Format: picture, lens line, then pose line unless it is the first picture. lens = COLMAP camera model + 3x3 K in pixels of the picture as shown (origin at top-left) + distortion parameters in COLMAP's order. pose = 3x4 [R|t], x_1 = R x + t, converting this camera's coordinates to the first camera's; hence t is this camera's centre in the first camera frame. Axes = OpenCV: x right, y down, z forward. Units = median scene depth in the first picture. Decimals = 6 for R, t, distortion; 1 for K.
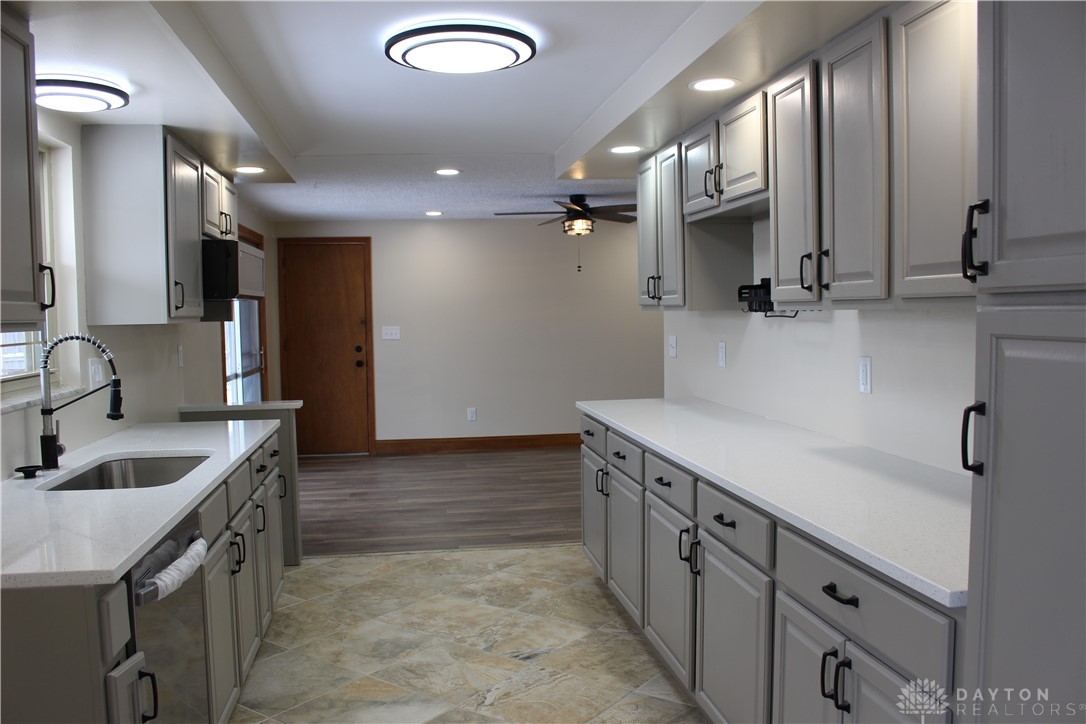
lens RADIAL K [[907.6, 0, 542.9], [0, 907.6, 362.8], [0, 0, 1]] dist [-0.089739, 0.060972]
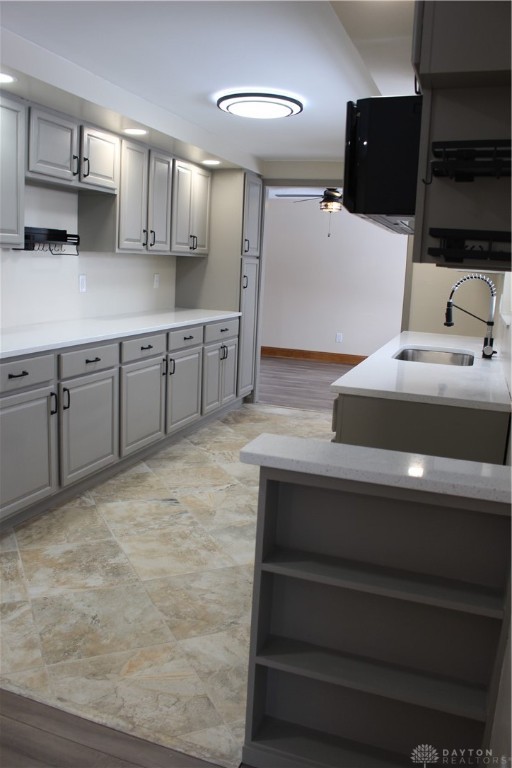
lens RADIAL K [[641.8, 0, 255.3], [0, 641.8, 383.1], [0, 0, 1]] dist [-0.089739, 0.060972]
pose [[-0.880645, -0.101597, 0.462756, -0.509041], [0.005211, 0.974601, 0.223887, -0.063842], [-0.473748, 0.199576, -0.857748, 1.556630]]
